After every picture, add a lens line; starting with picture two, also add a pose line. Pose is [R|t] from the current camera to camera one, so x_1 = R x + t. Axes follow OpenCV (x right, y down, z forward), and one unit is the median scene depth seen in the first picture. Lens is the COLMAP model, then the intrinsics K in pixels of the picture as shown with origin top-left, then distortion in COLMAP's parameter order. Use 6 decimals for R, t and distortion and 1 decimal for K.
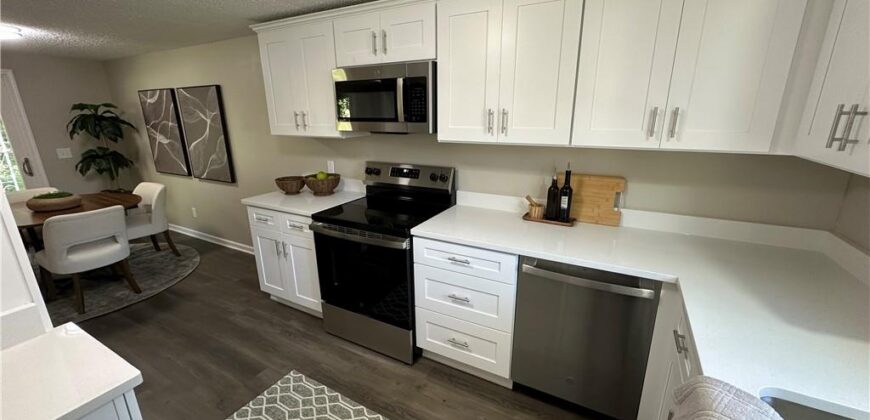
lens RADIAL K [[345.0, 0, 431.8], [0, 345.0, 210.1], [0, 0, 1]] dist [-0.002277, 0.000975]
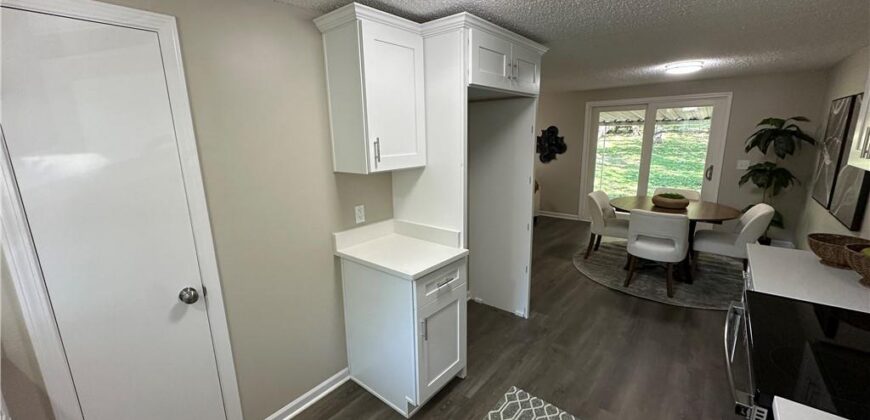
lens RADIAL K [[345.0, 0, 438.1], [0, 345.0, 211.4], [0, 0, 1]] dist [-0.002277, 0.000975]
pose [[-0.185096, 0.225565, -0.956483, 0.253423], [-0.247604, 0.931196, 0.267518, -0.118686], [0.951016, 0.286346, -0.116510, 0.378470]]
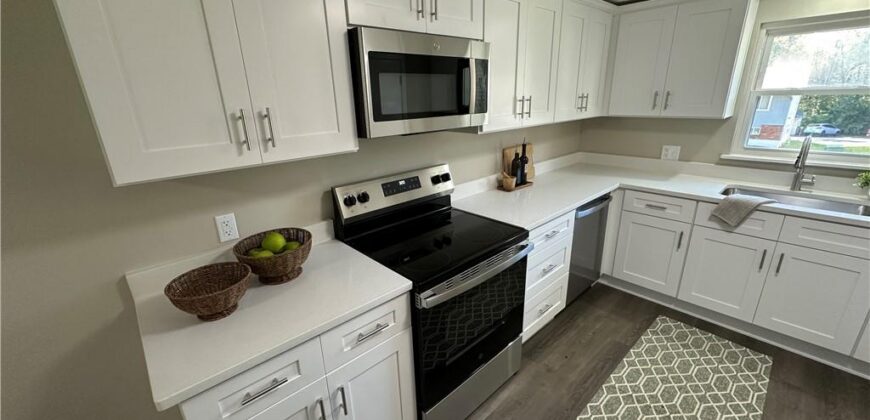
lens RADIAL K [[345.0, 0, 434.9], [0, 345.0, 209.6], [0, 0, 1]] dist [-0.002277, 0.000975]
pose [[0.319960, -0.299871, 0.898723, -0.622285], [0.288031, 0.934478, 0.209258, -0.163928], [-0.902587, 0.191905, 0.385368, 0.553999]]
